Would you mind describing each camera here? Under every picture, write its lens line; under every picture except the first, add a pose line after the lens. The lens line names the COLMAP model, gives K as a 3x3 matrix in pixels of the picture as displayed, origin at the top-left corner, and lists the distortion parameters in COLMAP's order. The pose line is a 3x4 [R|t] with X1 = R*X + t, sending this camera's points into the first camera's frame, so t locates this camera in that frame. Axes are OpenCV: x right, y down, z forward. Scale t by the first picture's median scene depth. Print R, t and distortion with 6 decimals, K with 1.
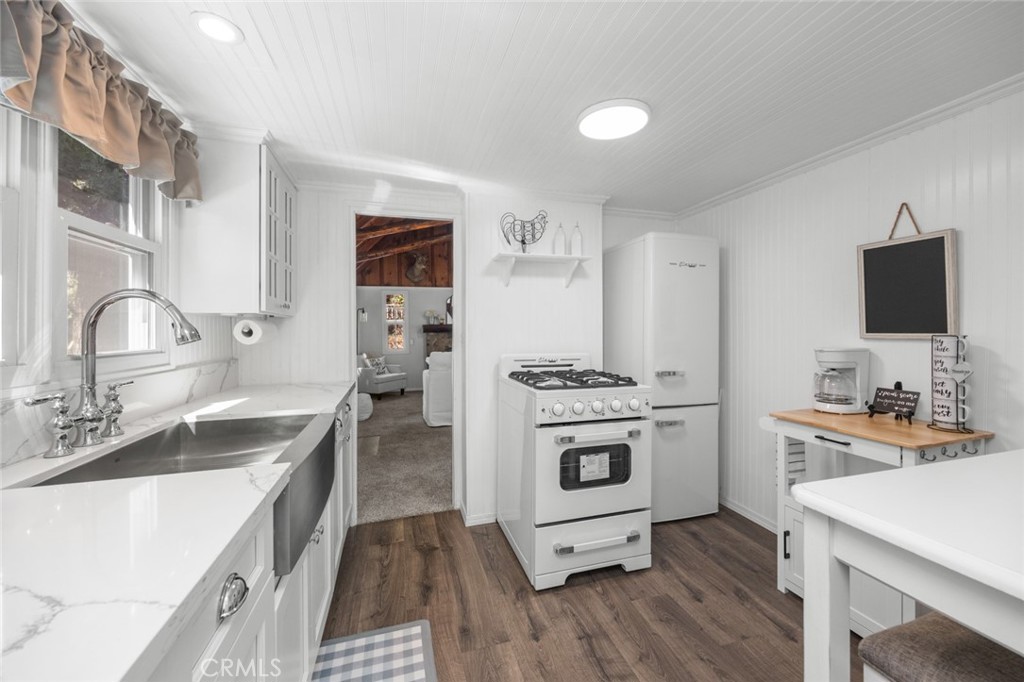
lens RADIAL K [[423.5, 0, 553.2], [0, 423.5, 327.5], [0, 0, 1]] dist [-0.000171, -0.001241]
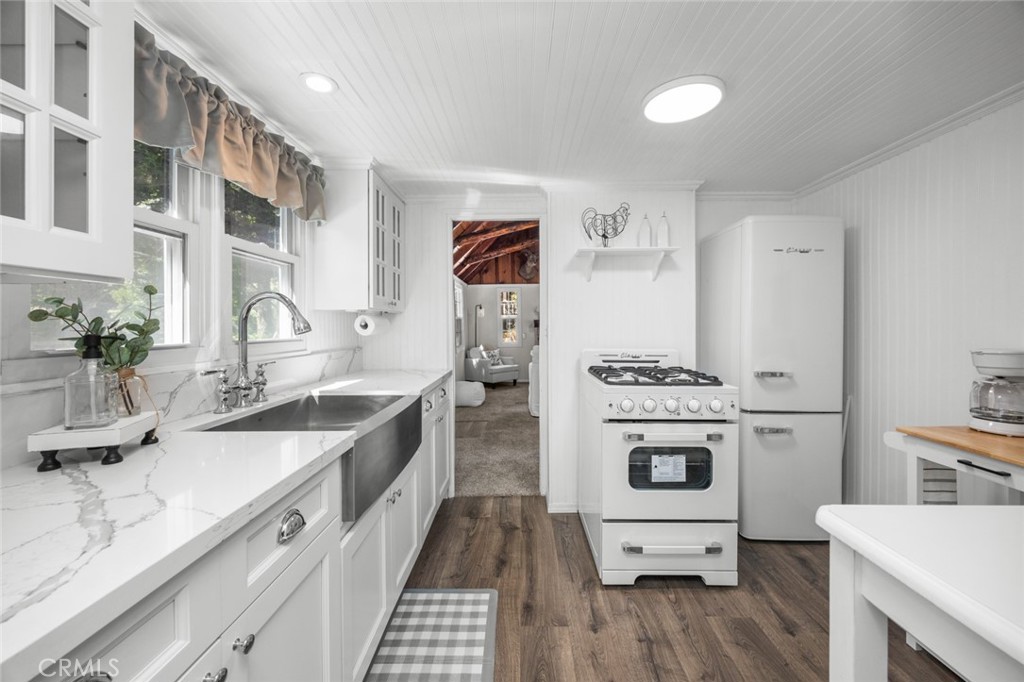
lens RADIAL K [[423.5, 0, 529.7], [0, 423.5, 327.1], [0, 0, 1]] dist [-0.000171, -0.001241]
pose [[0.947191, 0.005828, -0.320617, 0.108087], [-0.002499, 0.999939, 0.010792, 0.001517], [0.320660, -0.009421, 0.947147, 0.000924]]
